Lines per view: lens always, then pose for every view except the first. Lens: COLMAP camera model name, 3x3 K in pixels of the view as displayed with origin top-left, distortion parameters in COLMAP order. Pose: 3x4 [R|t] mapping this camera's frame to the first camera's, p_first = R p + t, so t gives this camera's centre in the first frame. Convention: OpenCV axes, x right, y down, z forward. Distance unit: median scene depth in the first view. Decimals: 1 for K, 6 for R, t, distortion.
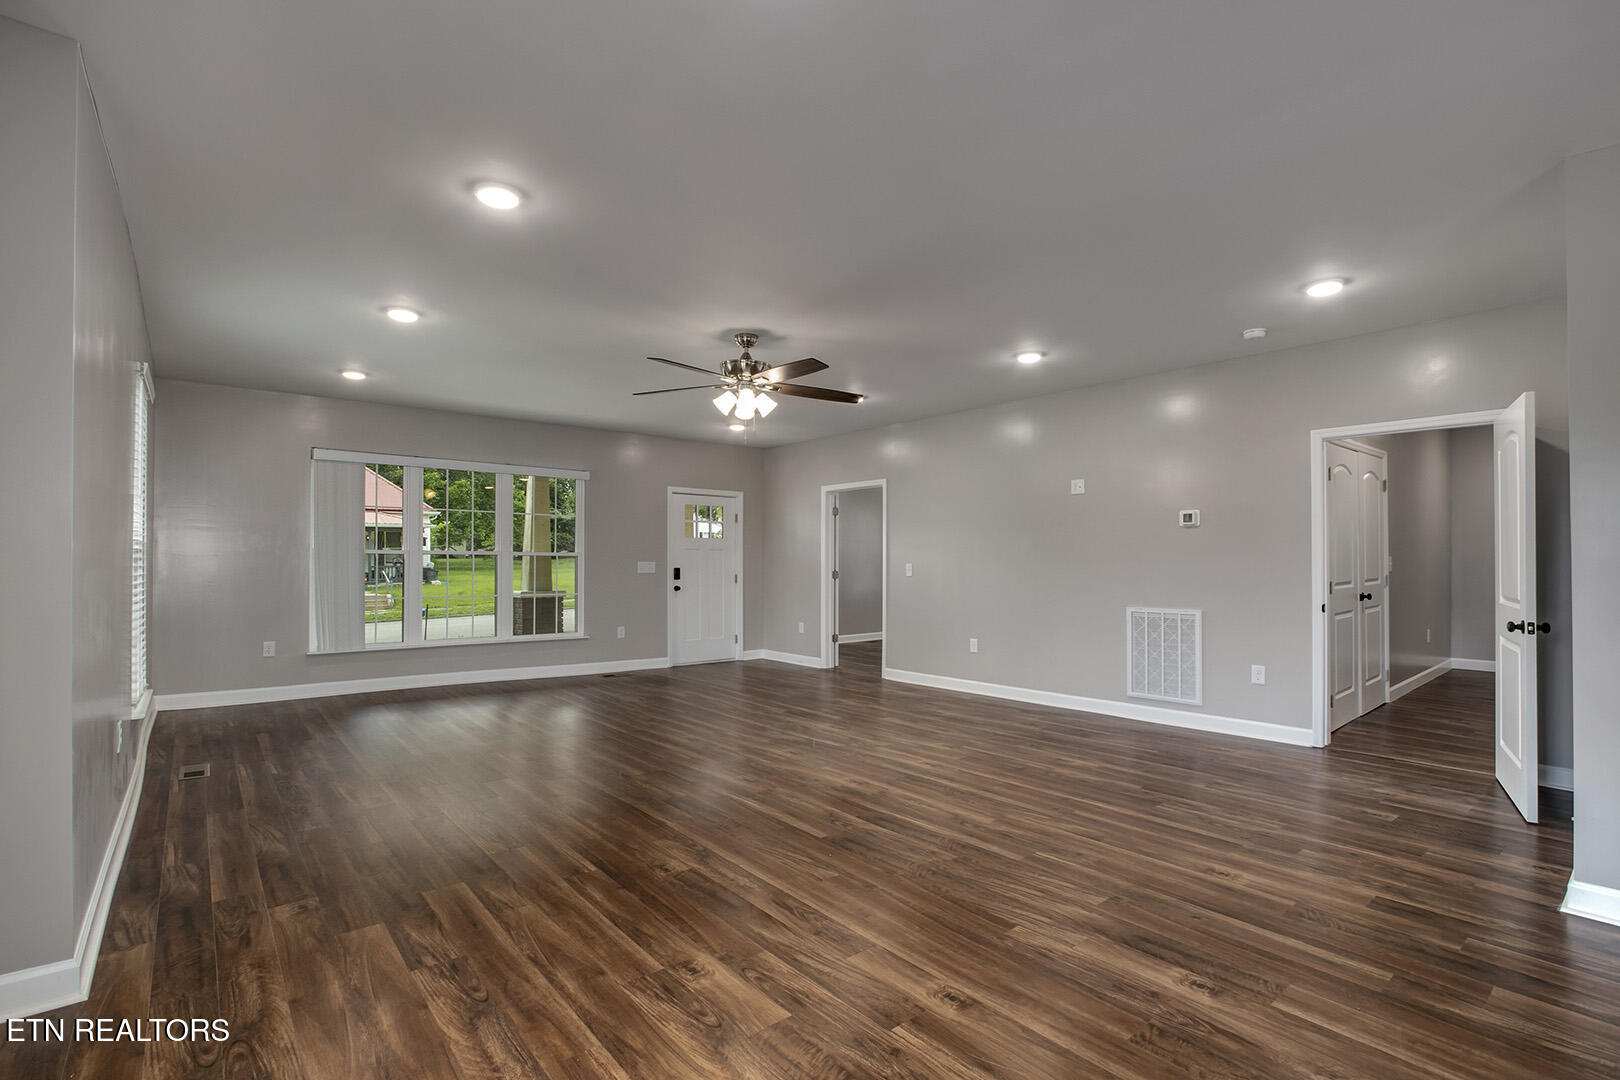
lens RADIAL K [[759.0, 0, 811.8], [0, 759.0, 552.7], [0, 0, 1]] dist [-0.022377, 0.000373]
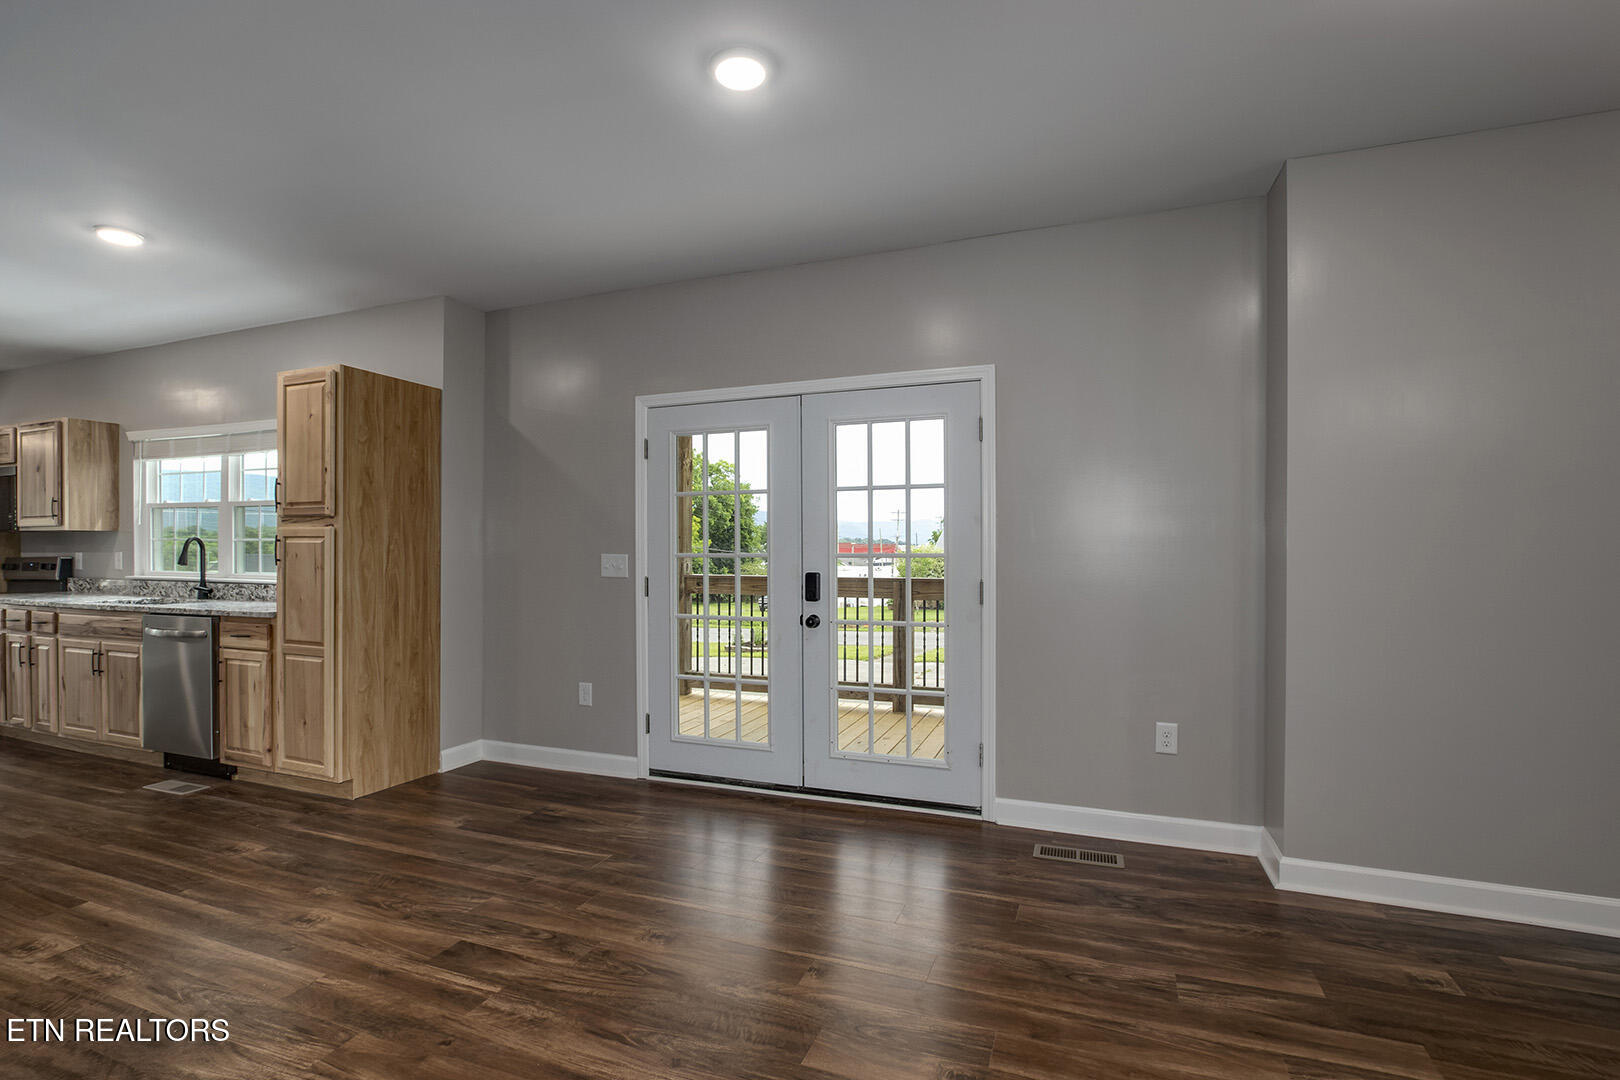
lens RADIAL K [[754.7, 0, 812.0], [0, 754.7, 555.1], [0, 0, 1]] dist [-0.027930, 0.005361]
pose [[-0.872829, 0.000005, -0.488026, 0.164799], [0.000772, 0.999999, -0.001371, 0.004290], [0.488026, -0.001574, -0.872828, 0.744228]]
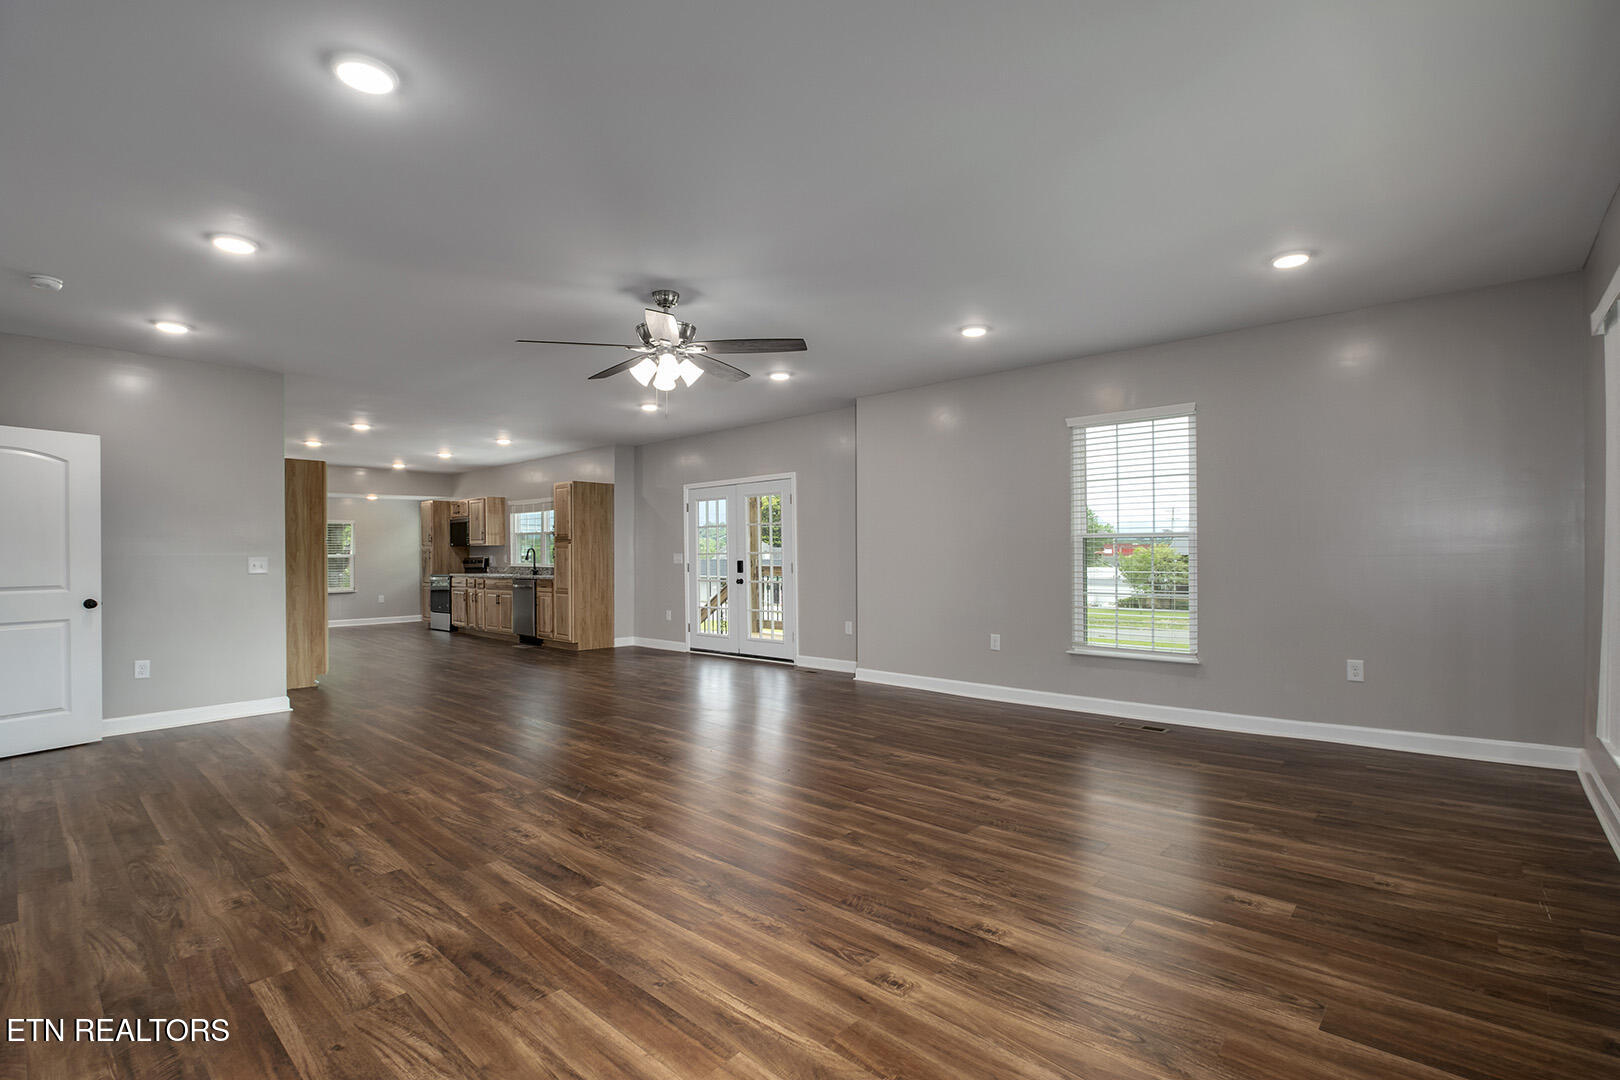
lens RADIAL K [[754.7, 0, 812.0], [0, 754.7, 555.1], [0, 0, 1]] dist [-0.027930, 0.005361]
pose [[-0.990352, 0.005412, -0.138469, -0.131412], [0.006455, 0.999954, -0.007088, 0.021800], [0.138425, -0.007913, -0.990341, 1.878460]]
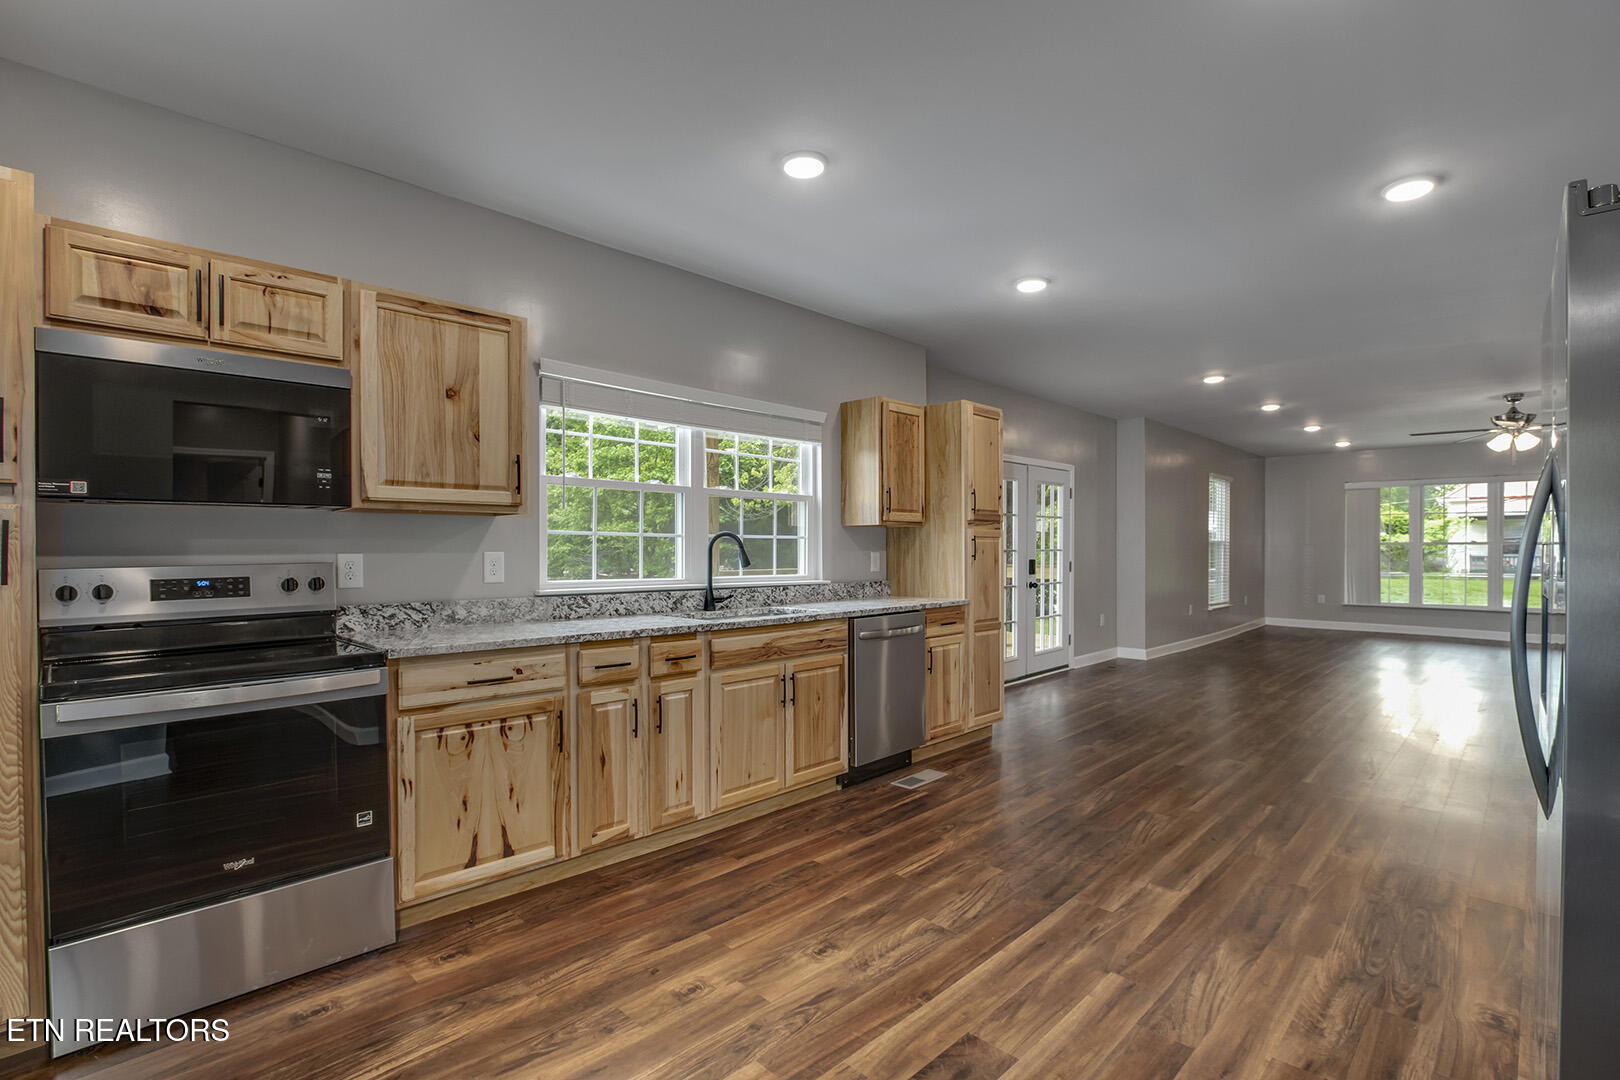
lens RADIAL K [[754.7, 0, 812.0], [0, 754.7, 555.1], [0, 0, 1]] dist [-0.027930, 0.005361]
pose [[0.100703, 0.004052, -0.994908, 1.199660], [0.011893, 0.999915, 0.005276, -0.000442], [0.994845, -0.012364, 0.100646, -0.498648]]
